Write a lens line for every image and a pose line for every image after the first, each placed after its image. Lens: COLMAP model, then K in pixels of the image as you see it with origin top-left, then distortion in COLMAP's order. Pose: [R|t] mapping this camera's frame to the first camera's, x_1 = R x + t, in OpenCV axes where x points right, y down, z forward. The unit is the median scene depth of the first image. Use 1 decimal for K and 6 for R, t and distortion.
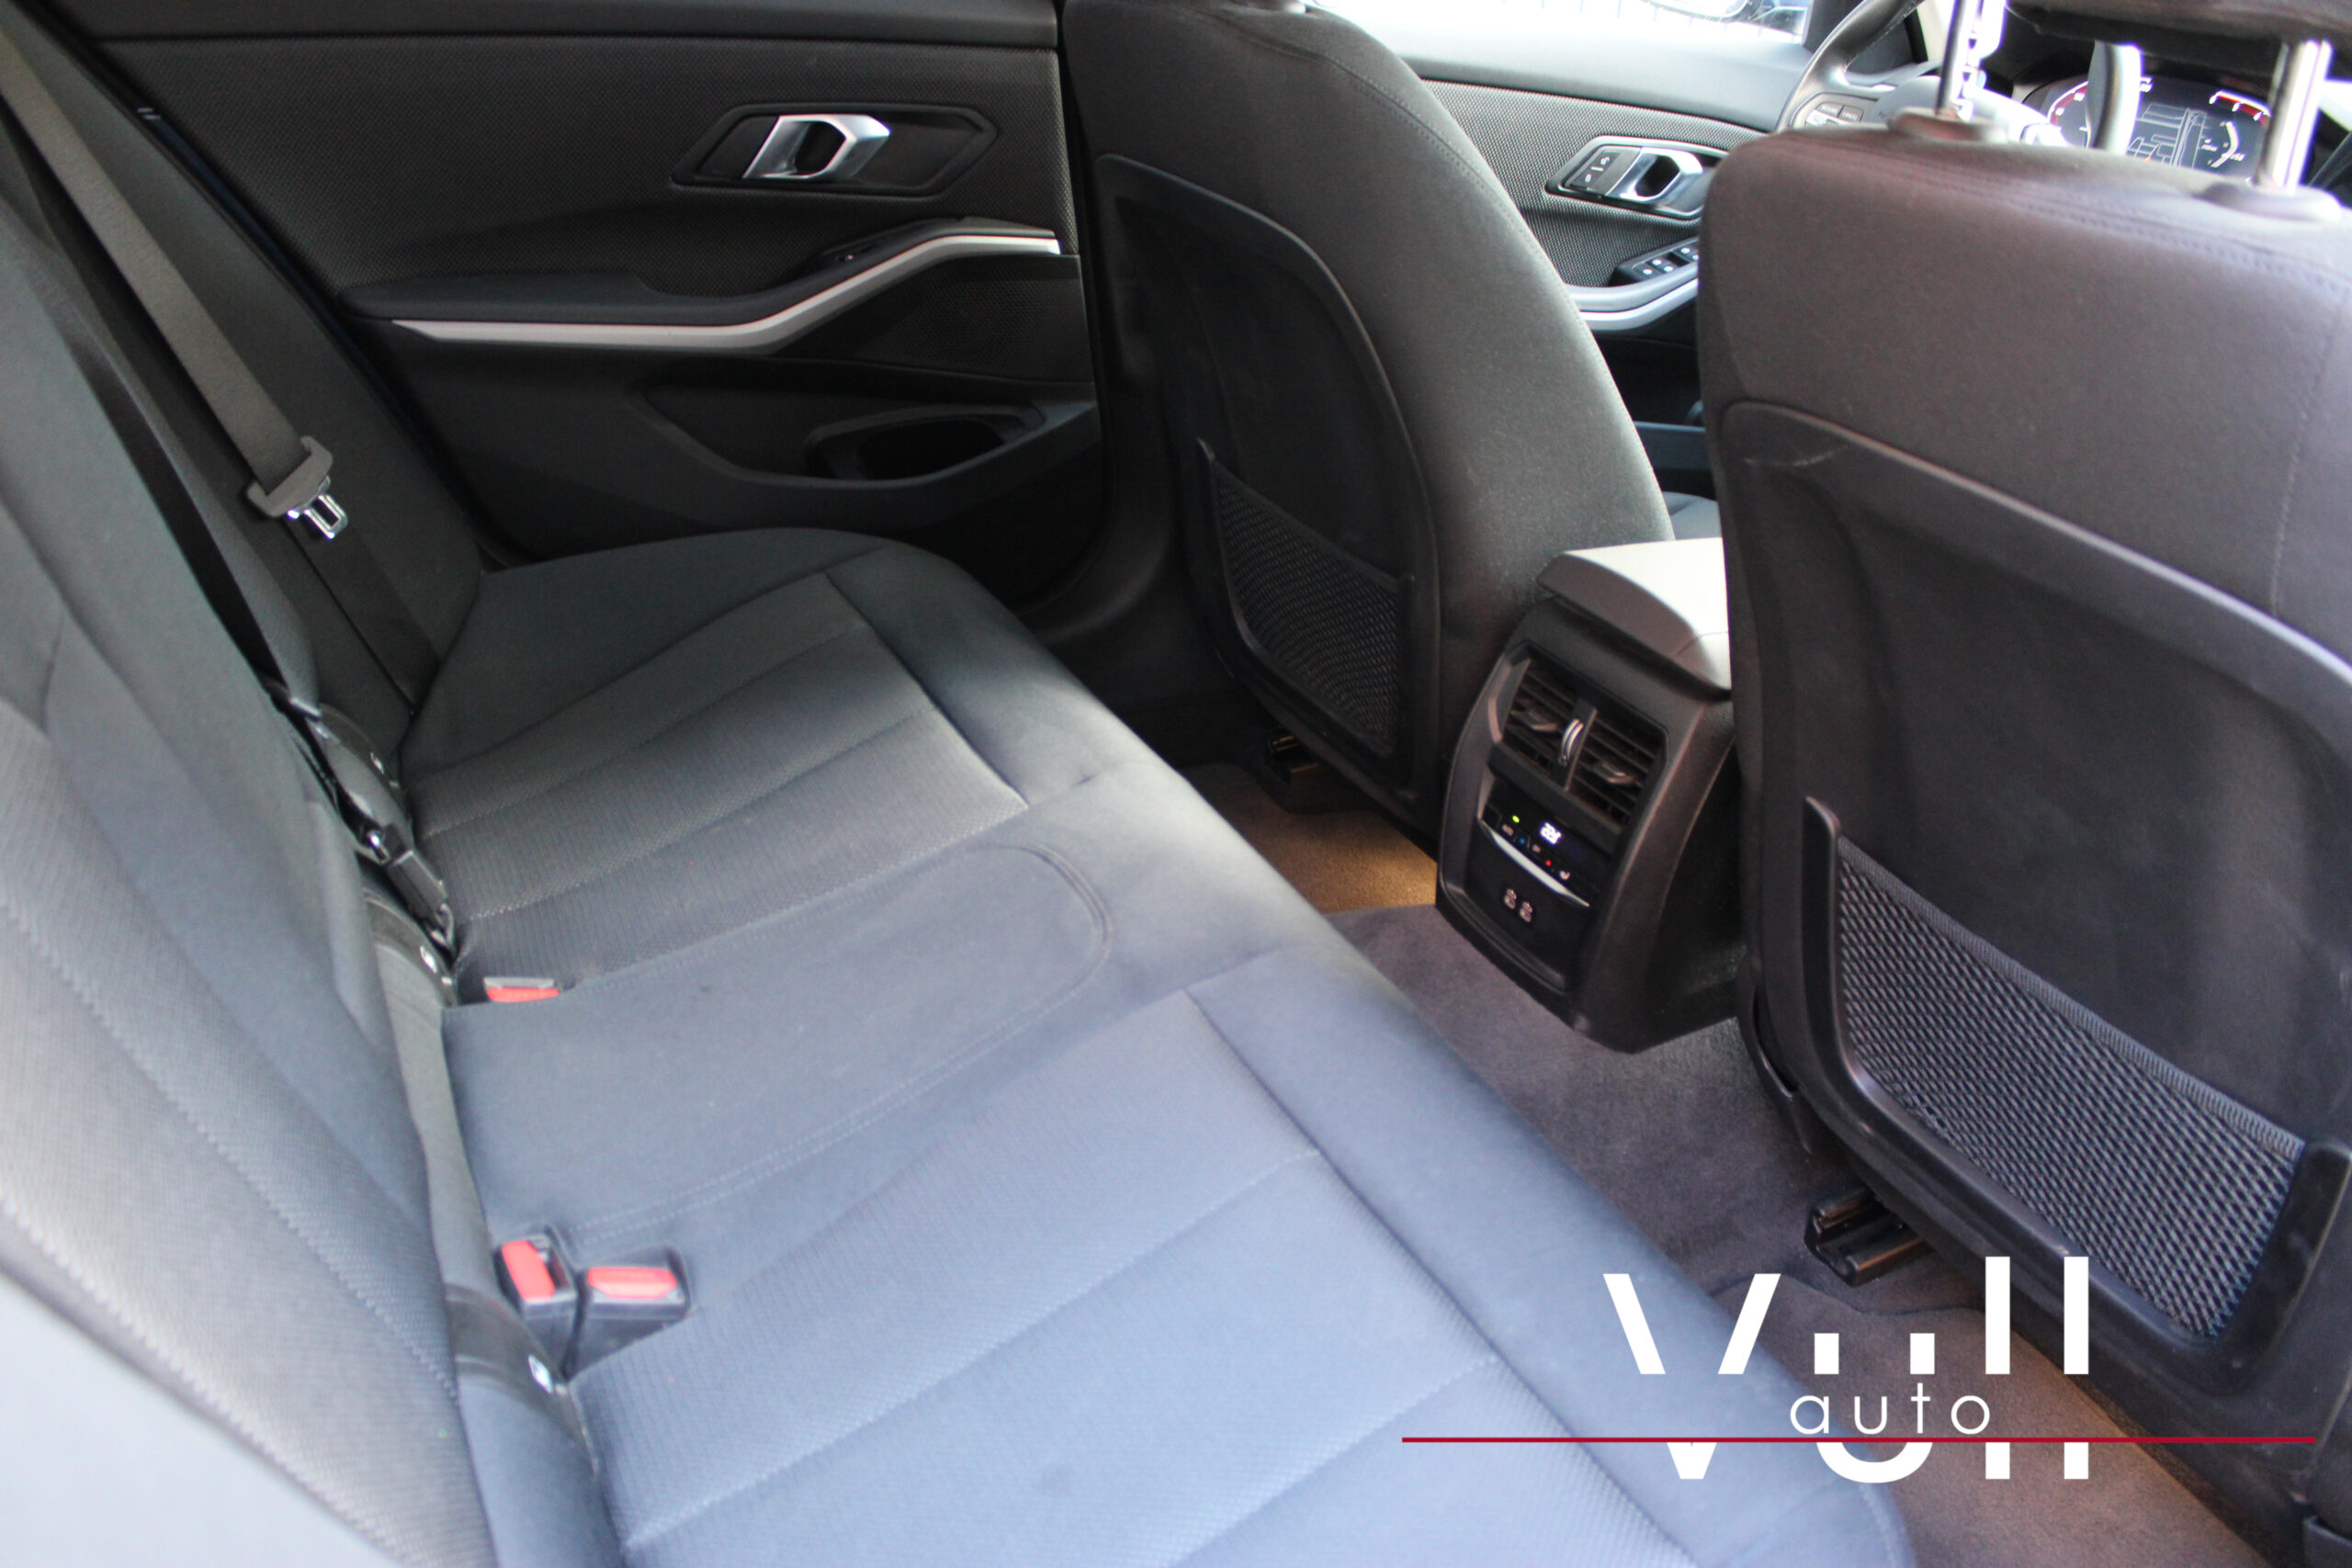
lens RADIAL K [[1961.7, 0, 1187.9], [0, 1961.7, 786.8], [0, 0, 1]] dist [-0.156294, 0.144544]
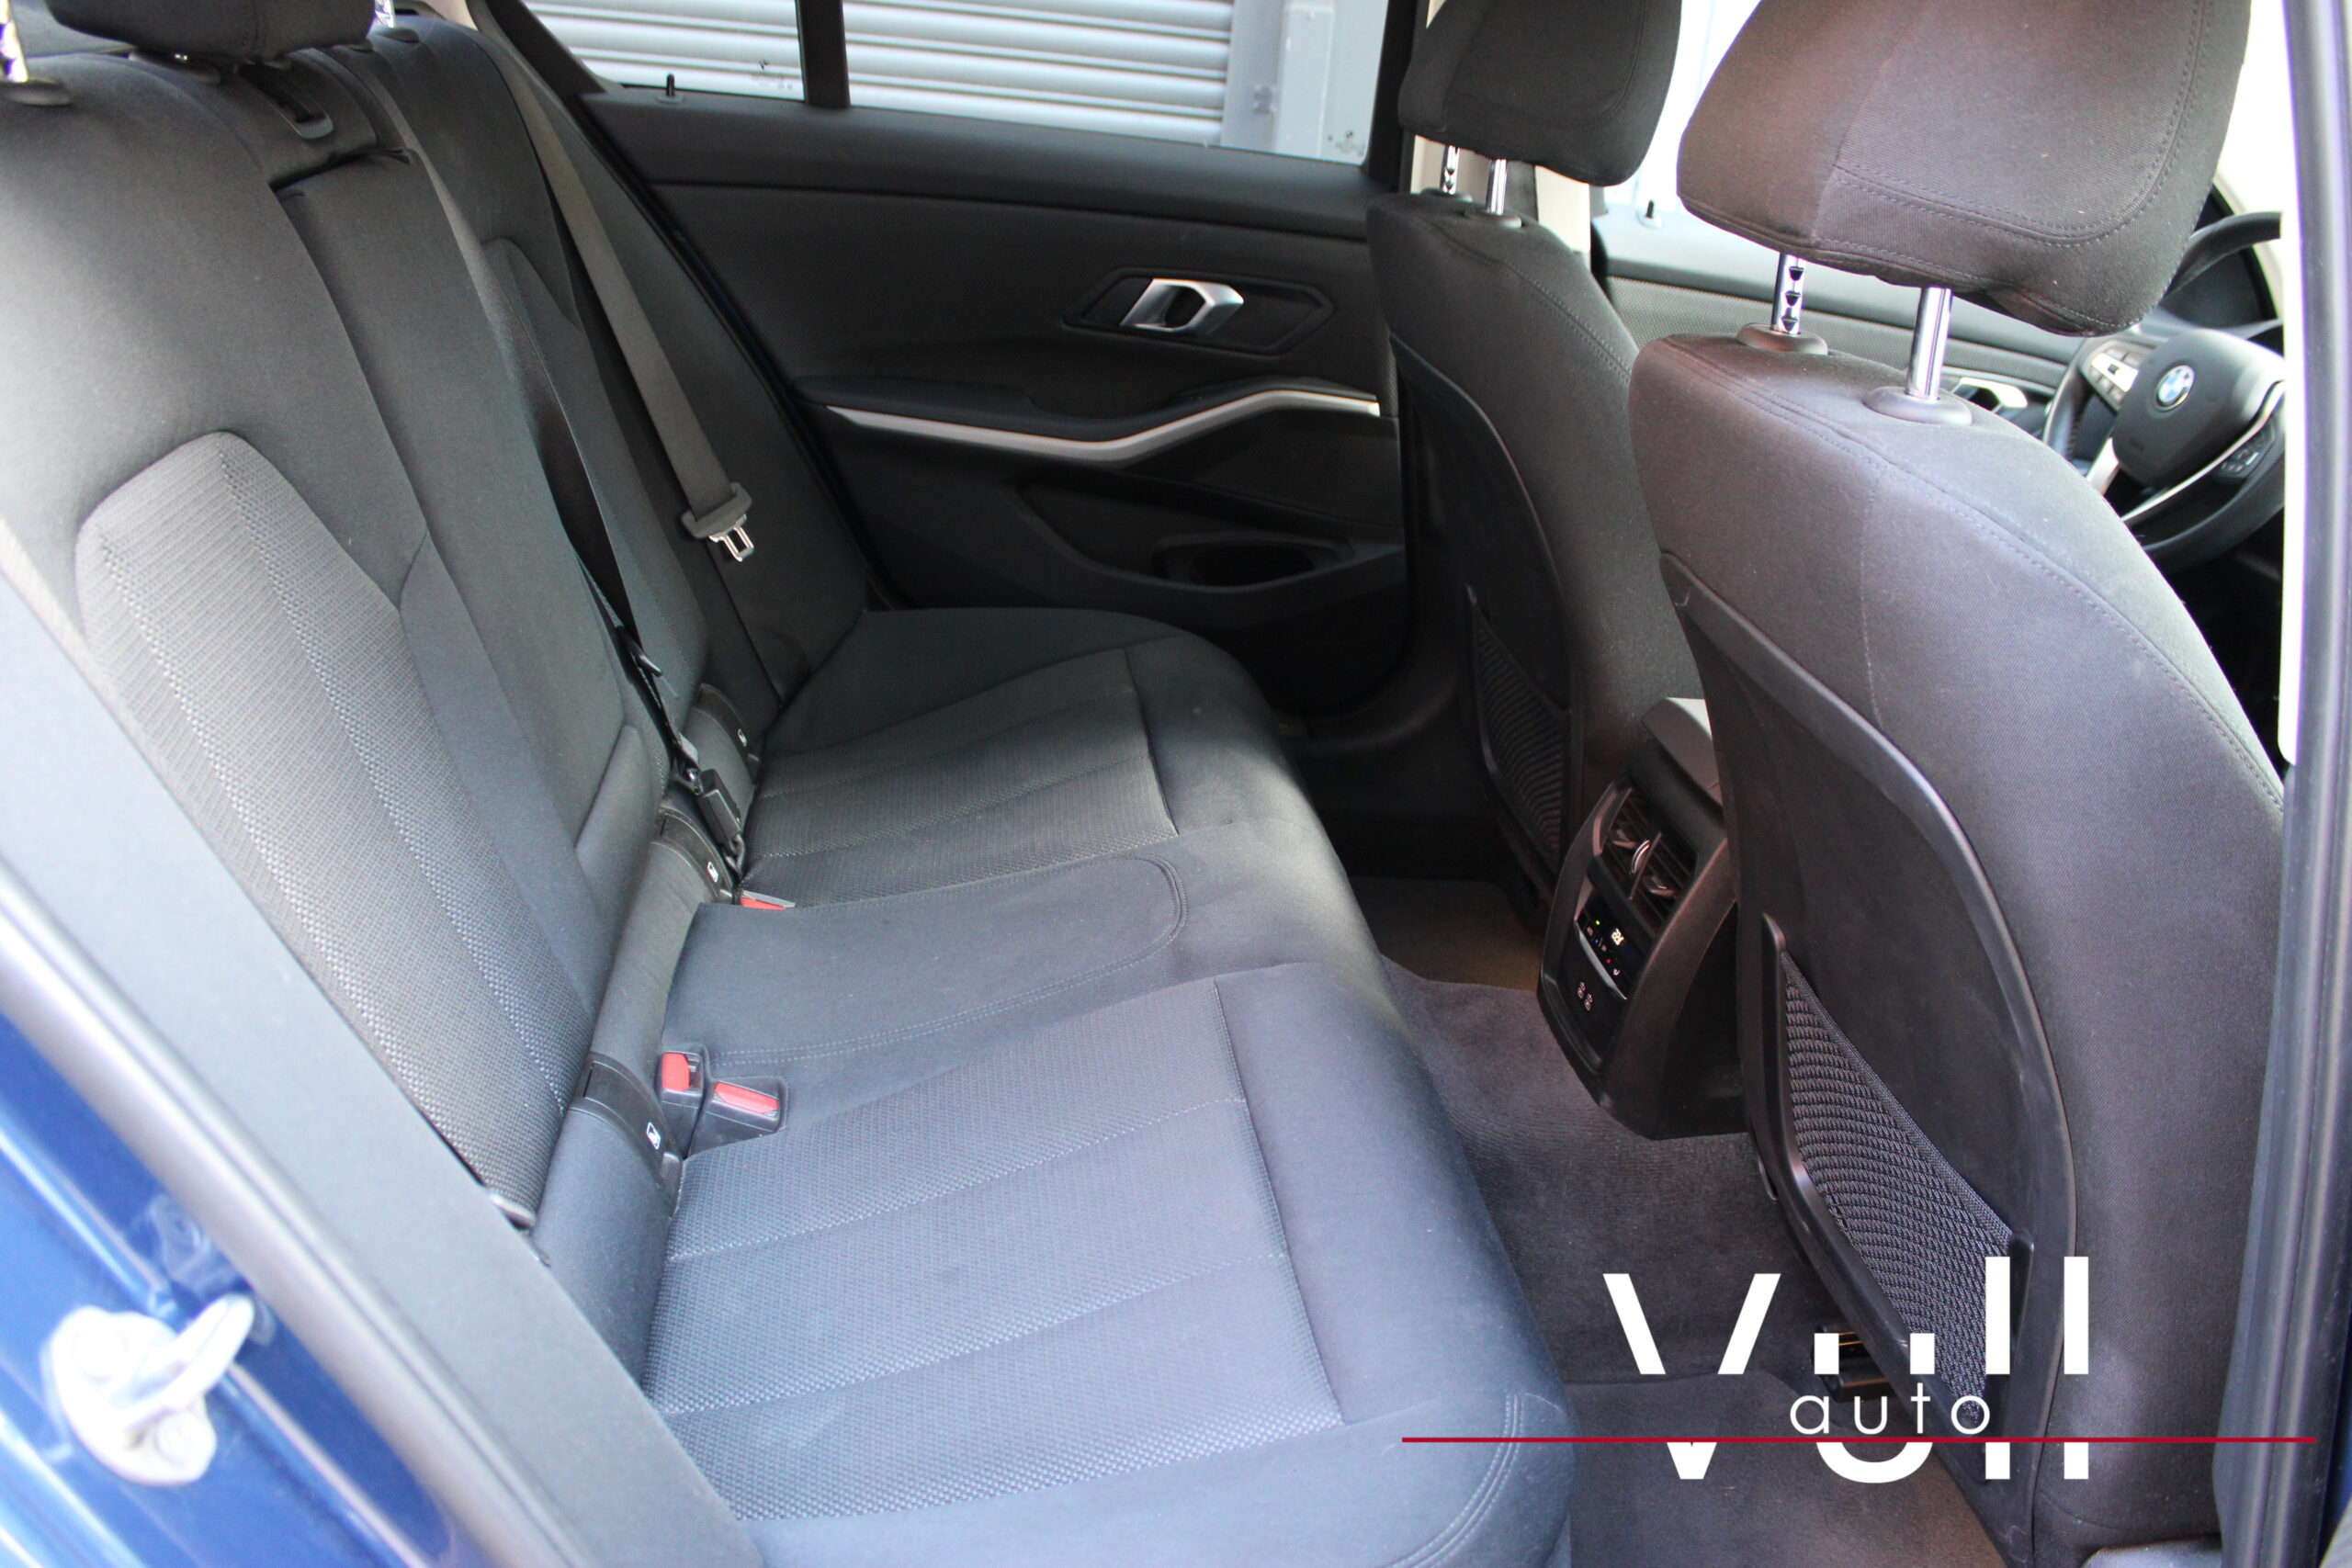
lens RADIAL K [[1961.7, 0, 1187.9], [0, 1961.7, 786.8], [0, 0, 1]] dist [-0.156294, 0.144544]
pose [[0.943412, 0.150666, -0.295422, 0.262493], [-0.177138, 0.982049, -0.064831, 0.054027], [0.280351, 0.113492, 0.953165, -0.165244]]
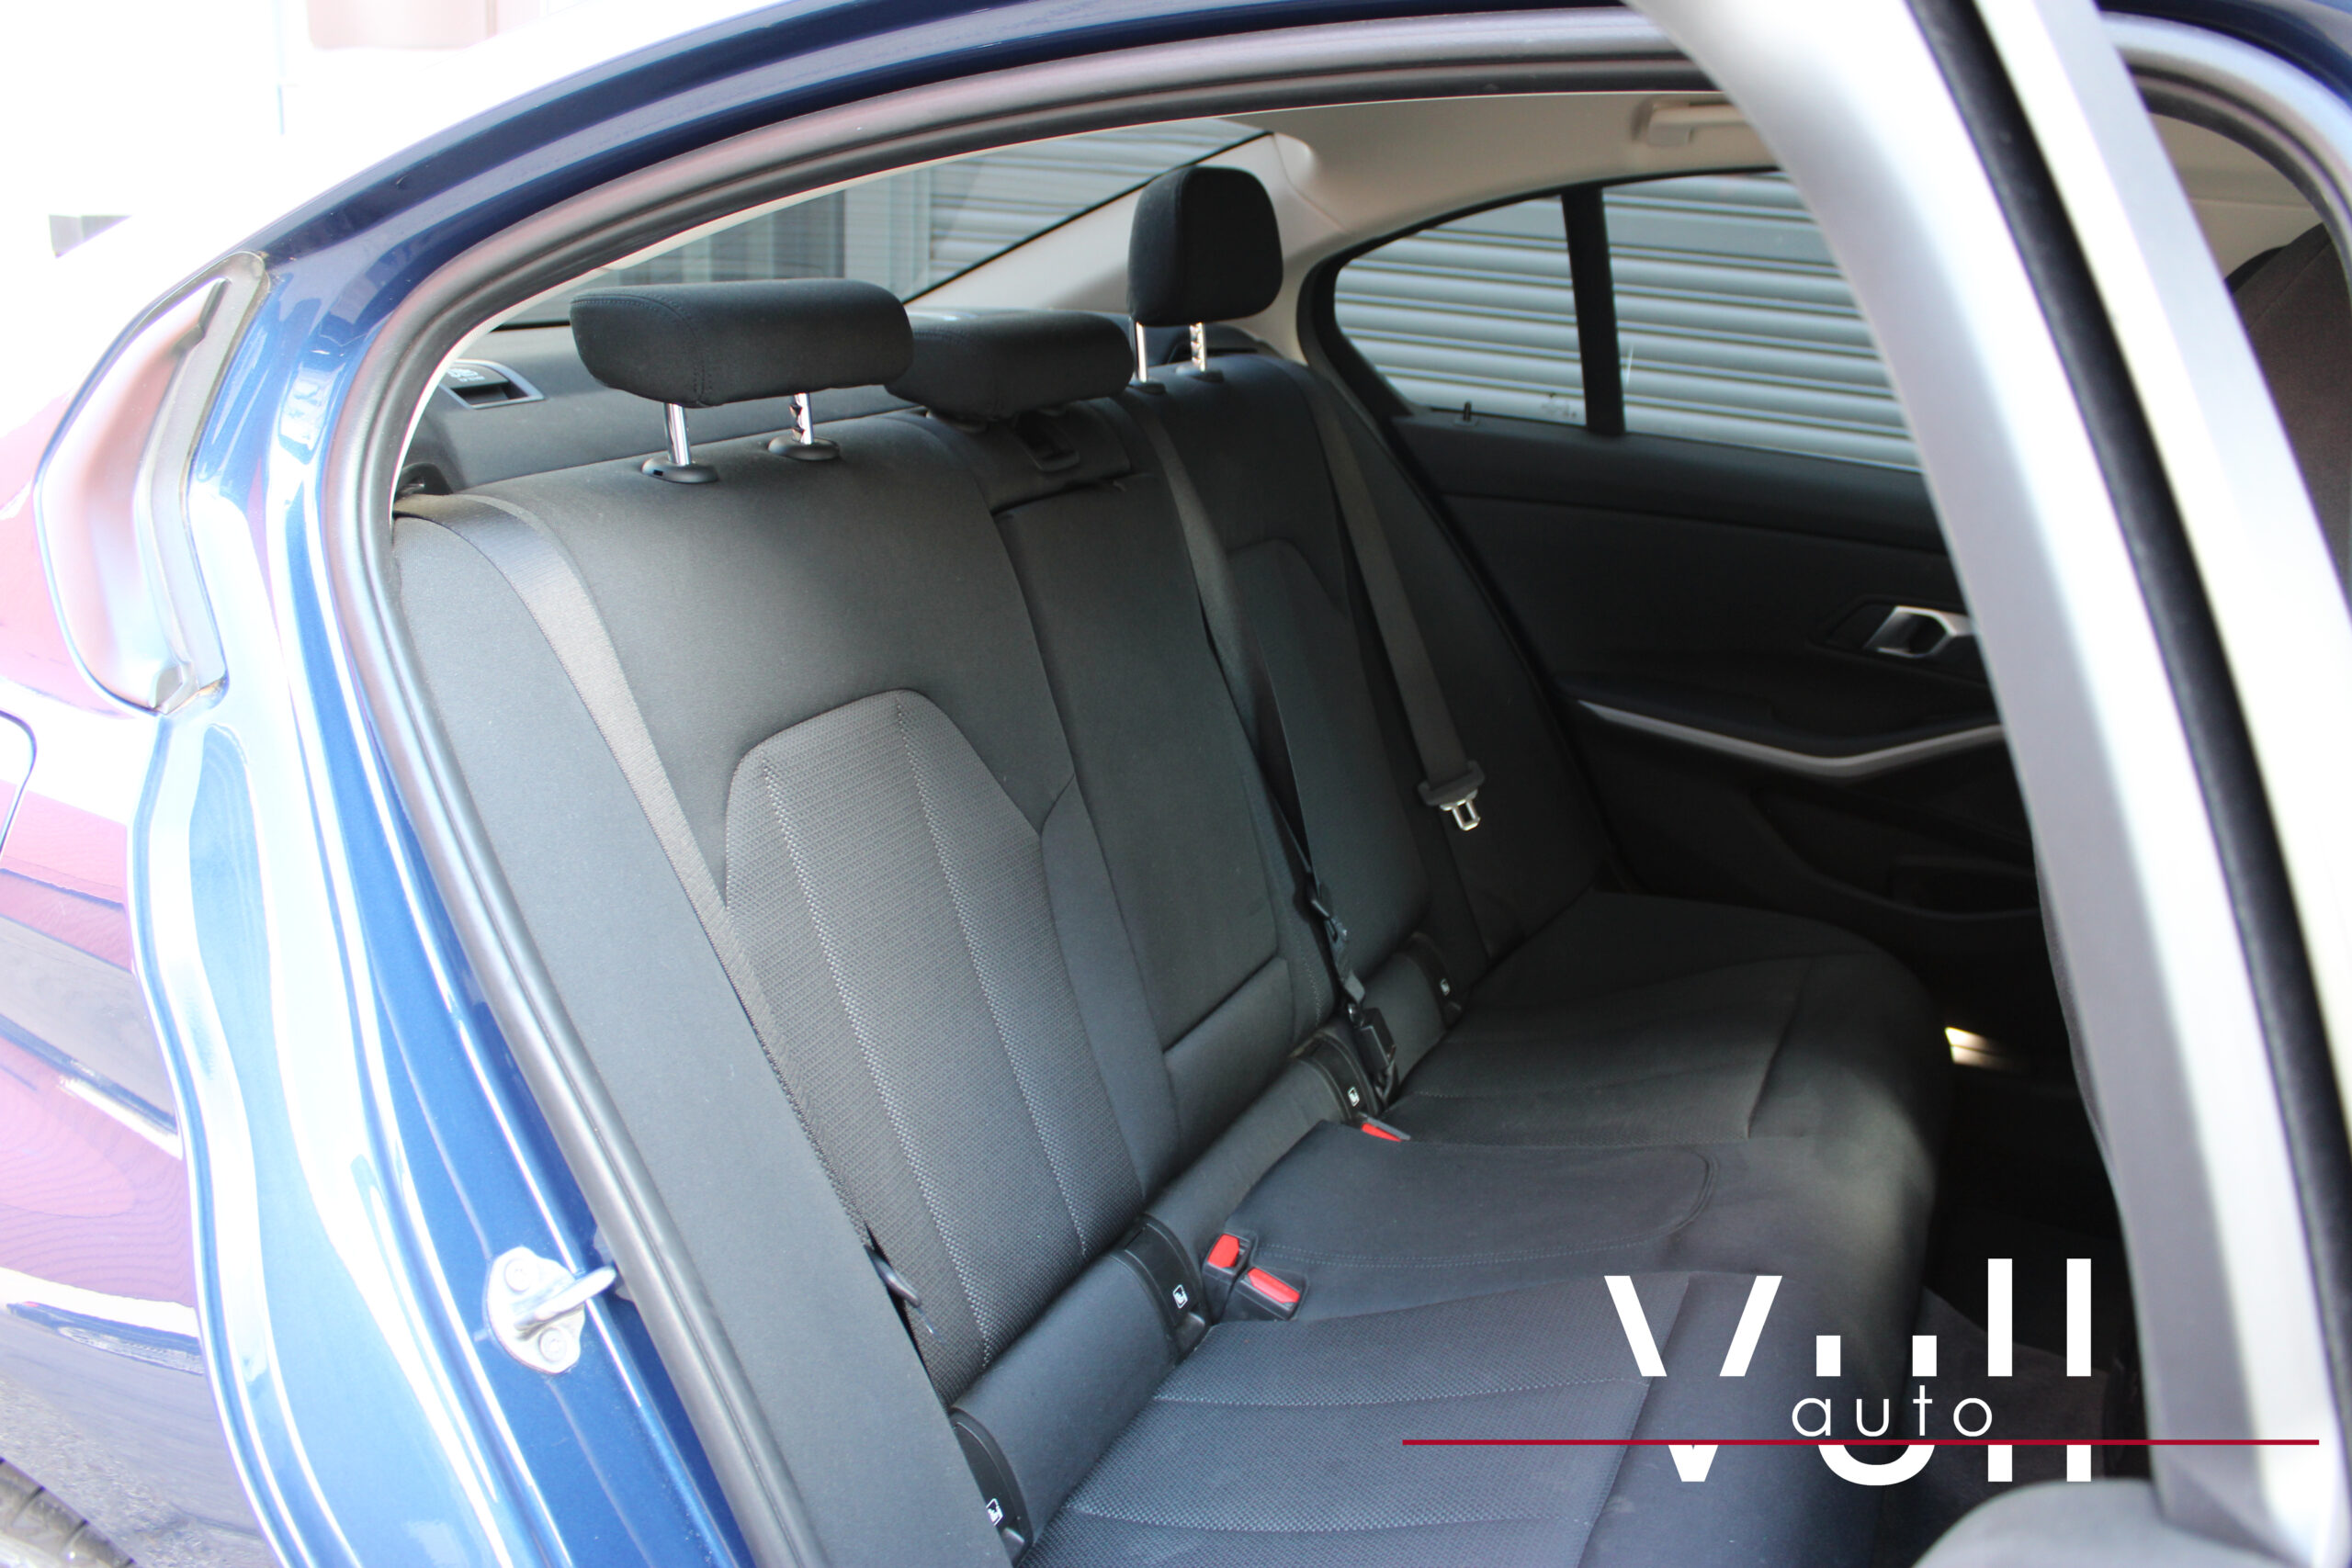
lens RADIAL K [[1961.7, 0, 1187.9], [0, 1961.7, 786.8], [0, 0, 1]] dist [-0.156294, 0.144544]
pose [[0.636348, 0.199326, -0.745205, 0.538871], [-0.349897, 0.935529, -0.048552, -0.015131], [0.687483, 0.291641, 0.665066, -0.153934]]
